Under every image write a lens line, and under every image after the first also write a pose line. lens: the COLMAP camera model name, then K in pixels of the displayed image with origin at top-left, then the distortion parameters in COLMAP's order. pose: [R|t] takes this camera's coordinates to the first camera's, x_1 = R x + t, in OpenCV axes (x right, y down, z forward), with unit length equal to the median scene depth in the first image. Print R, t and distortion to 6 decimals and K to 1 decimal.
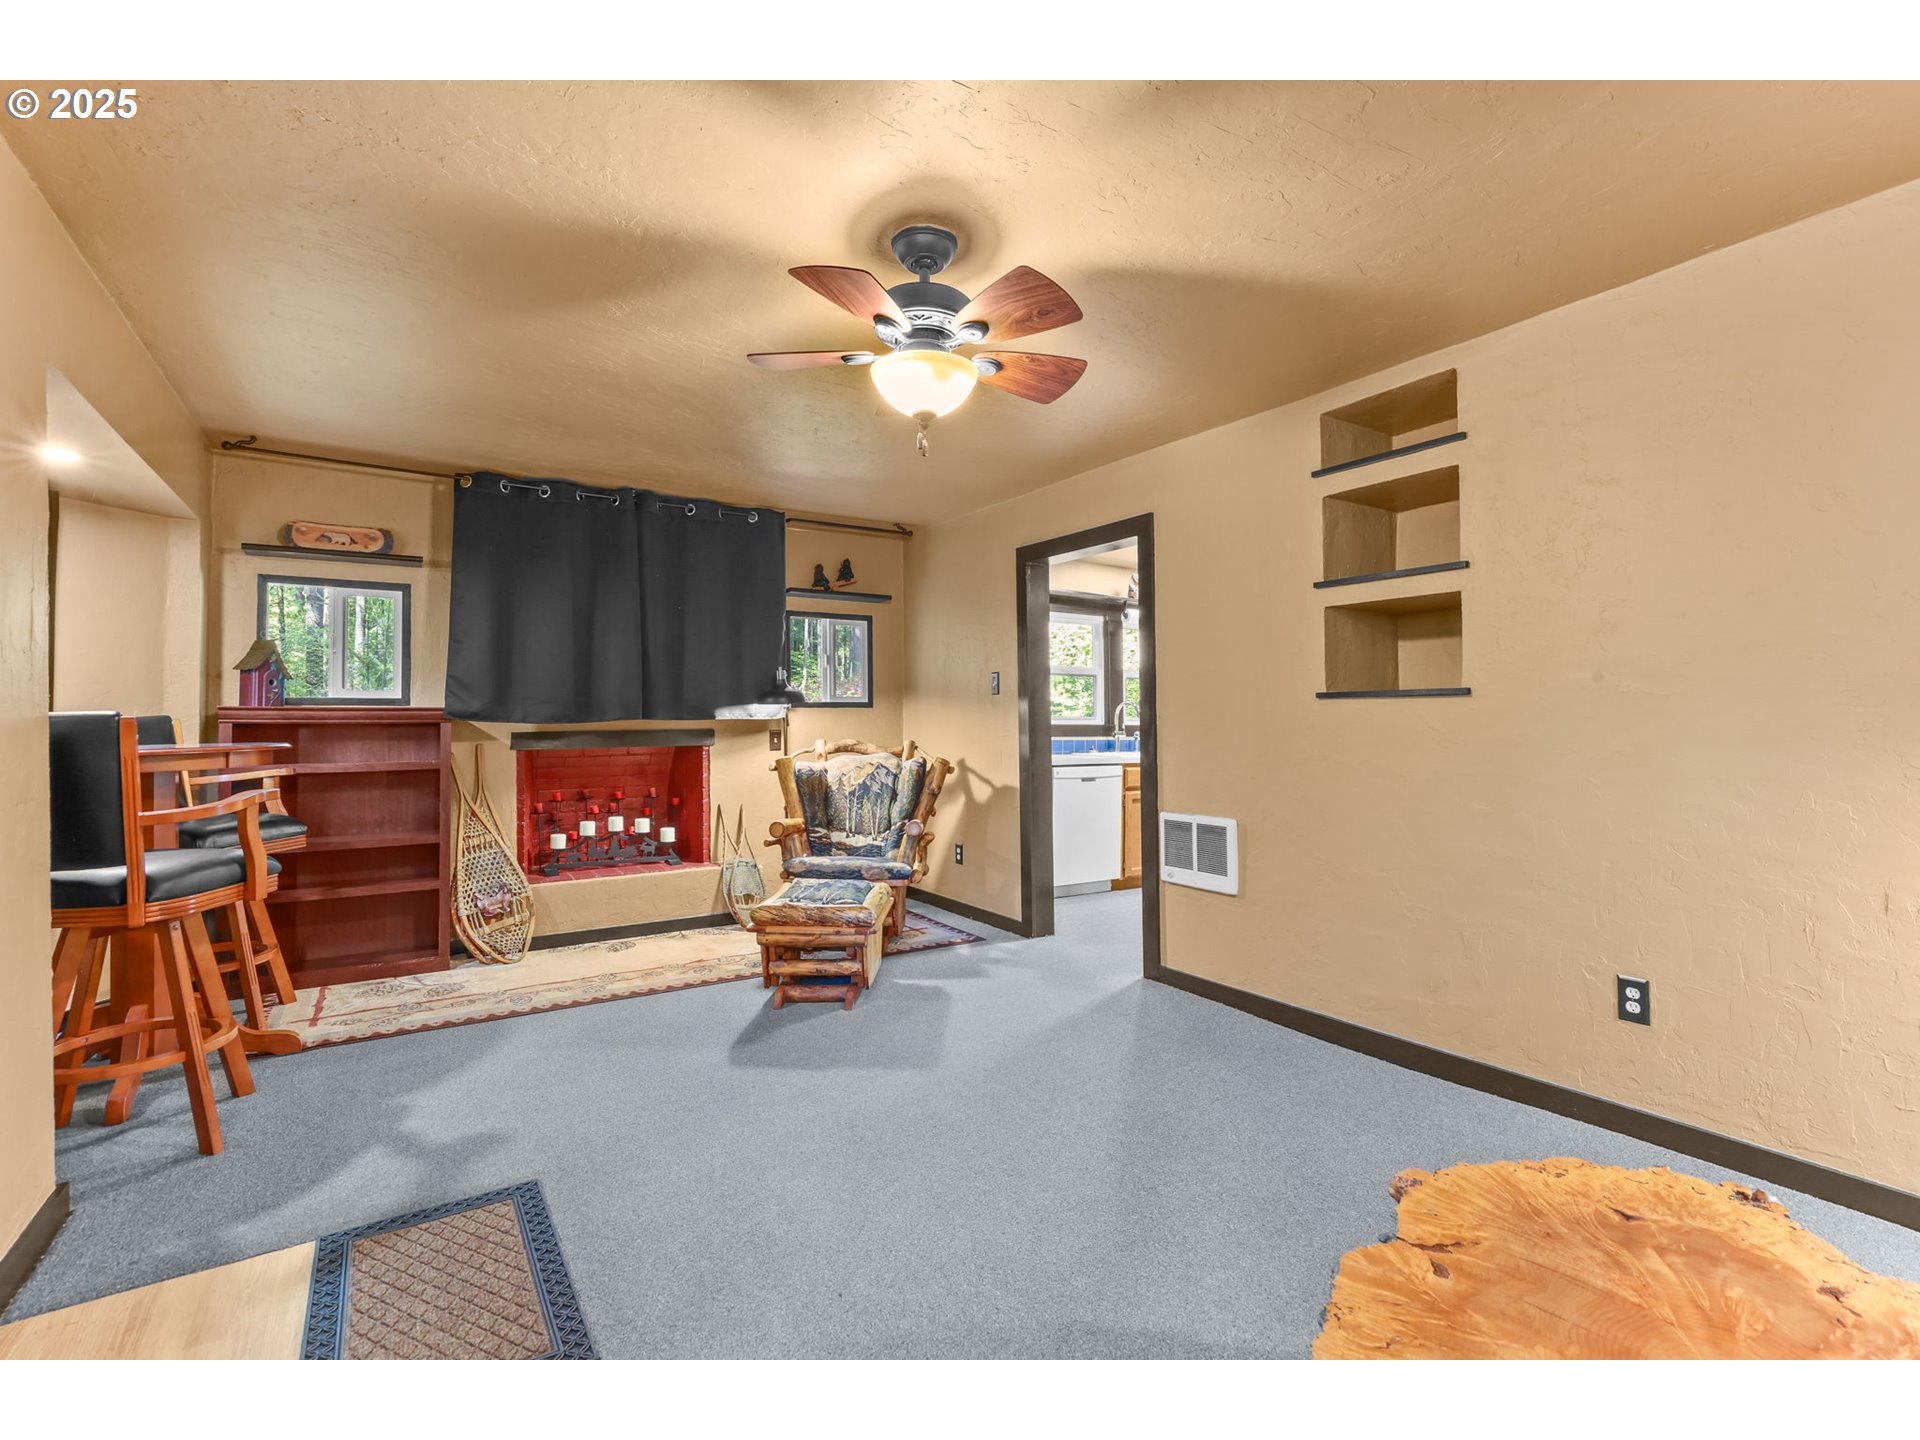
lens RADIAL K [[887.2, 0, 960.6], [0, 887.2, 807.3], [0, 0, 1]] dist [0.000105, 0.000017]
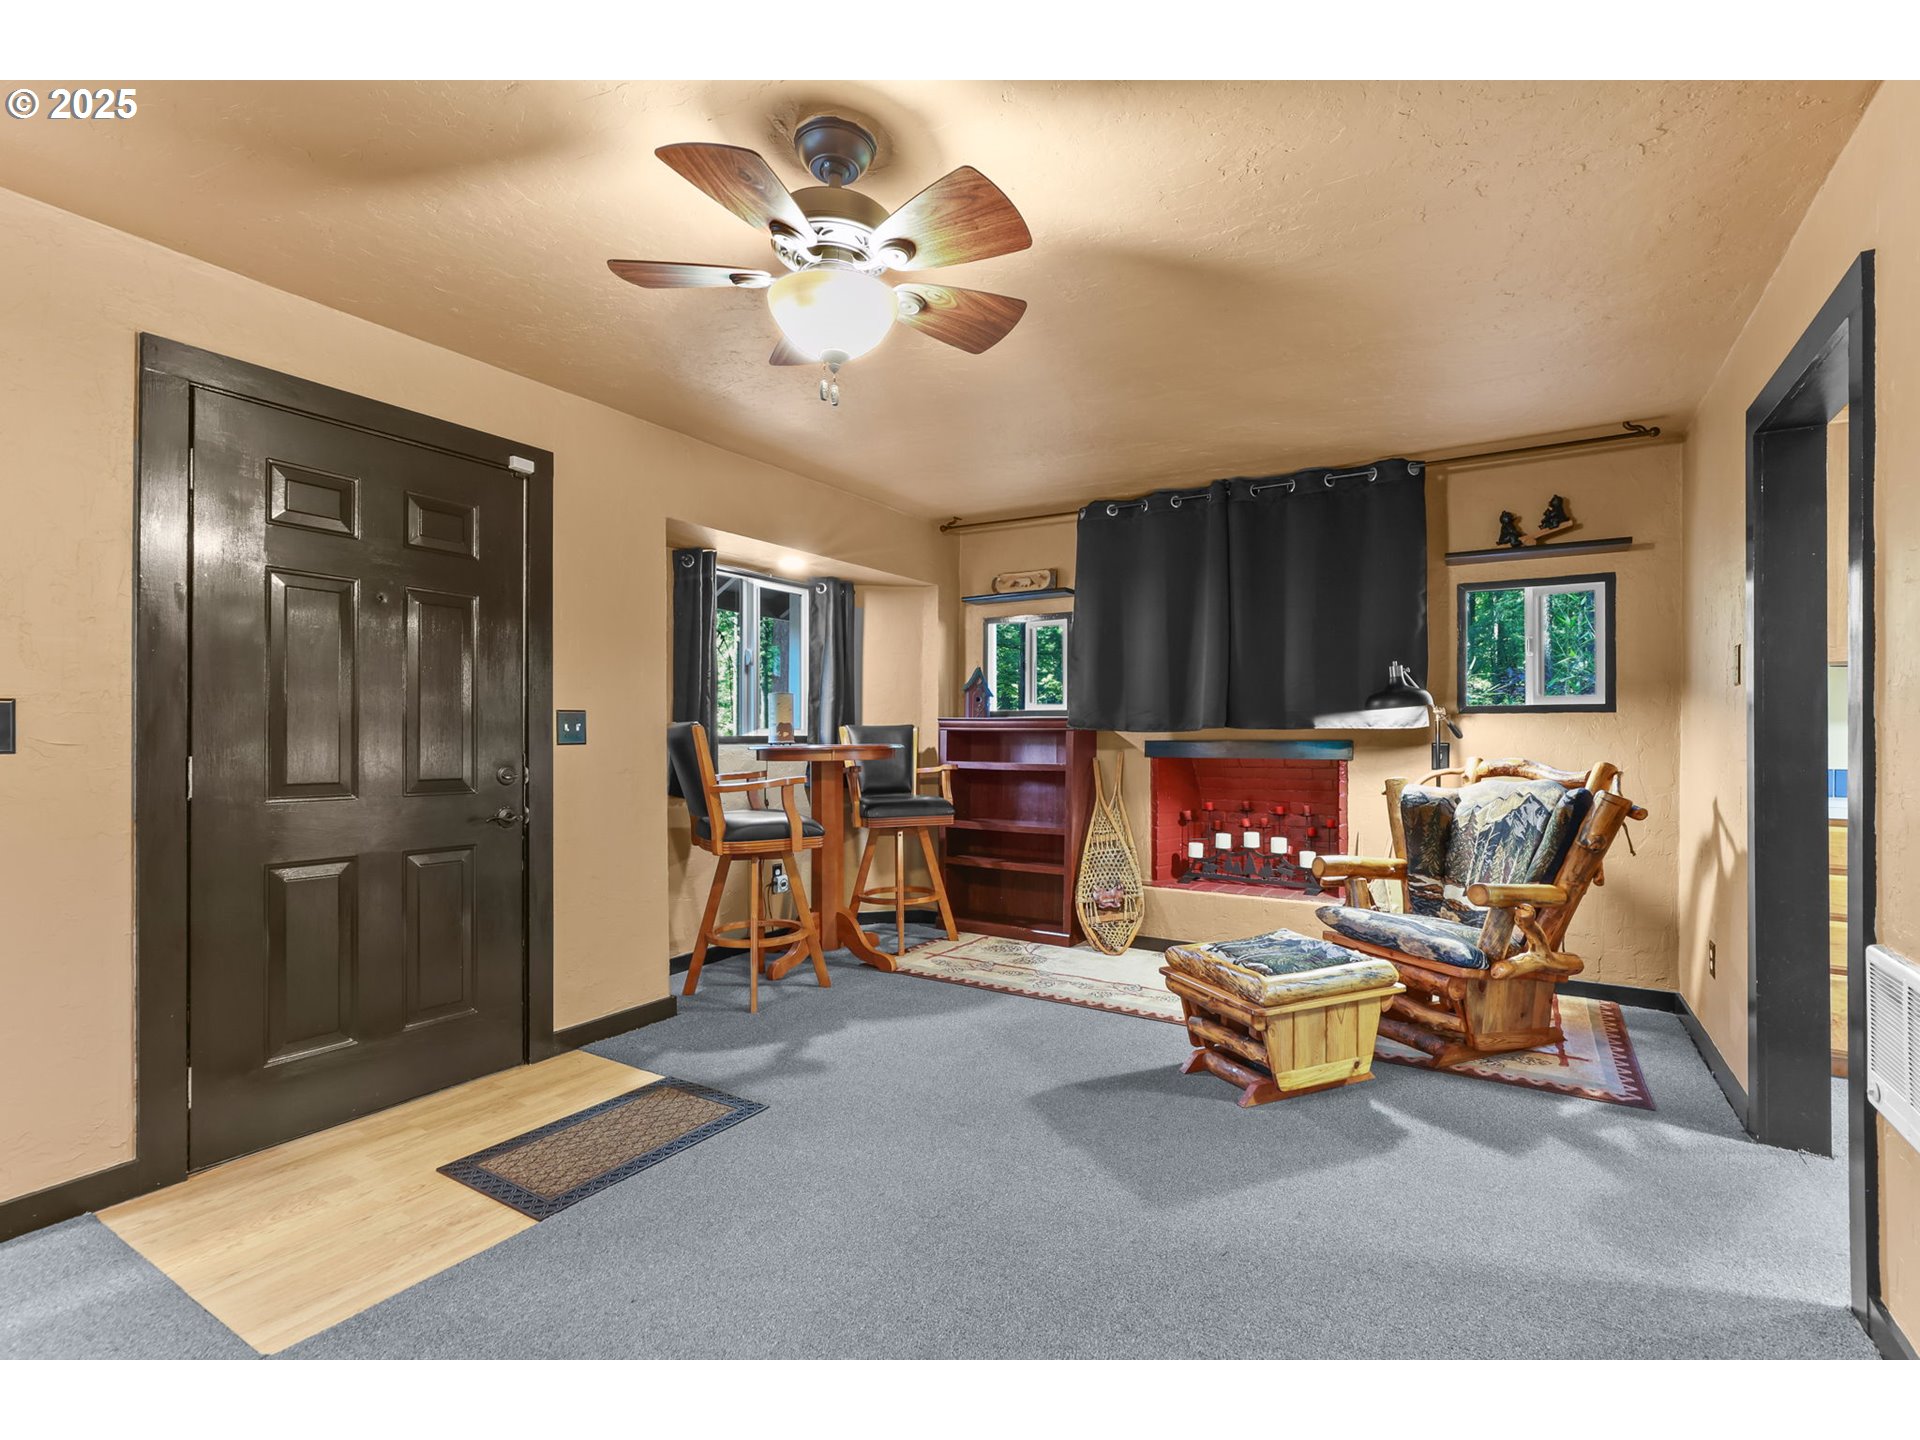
lens RADIAL K [[887.2, 0, 960.6], [0, 887.2, 807.3], [0, 0, 1]] dist [0.000105, 0.000017]
pose [[0.433224, 0.081878, -0.897559, 0.336651], [-0.093048, 0.994607, 0.045820, -0.031771], [0.896470, 0.063665, 0.438506, 0.330755]]
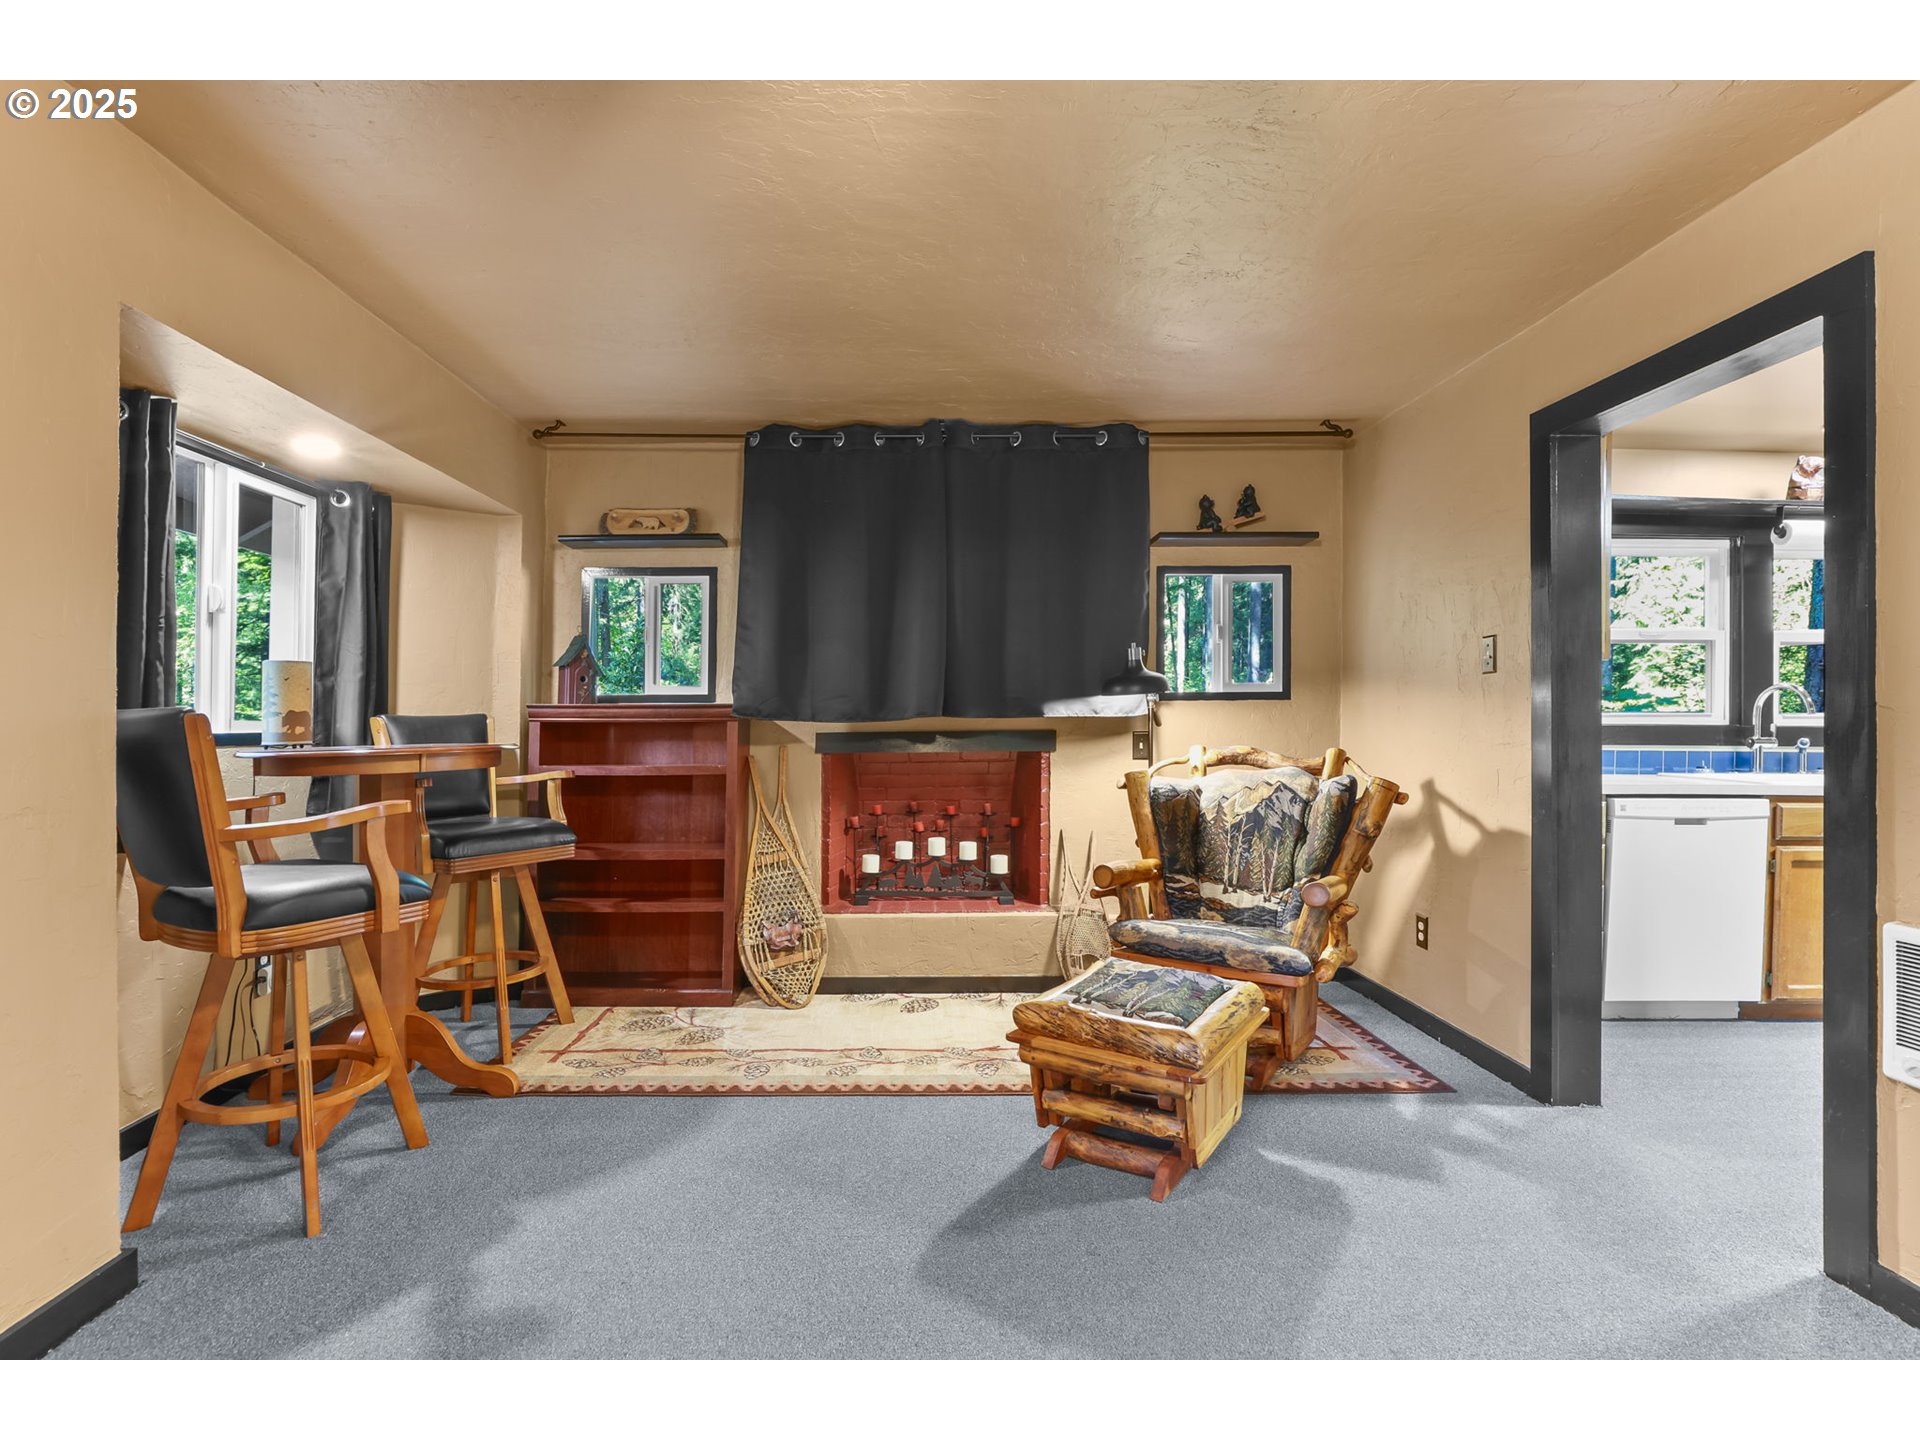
lens RADIAL K [[939.2, 0, 913.0], [0, 939.2, 763.8], [0, 0, 1]] dist [-0.017907, 0.005094]
pose [[0.845222, 0.023570, -0.533896, 0.049261], [-0.051033, 0.998021, -0.036732, -0.025446], [0.531974, 0.058293, 0.844752, 0.281101]]
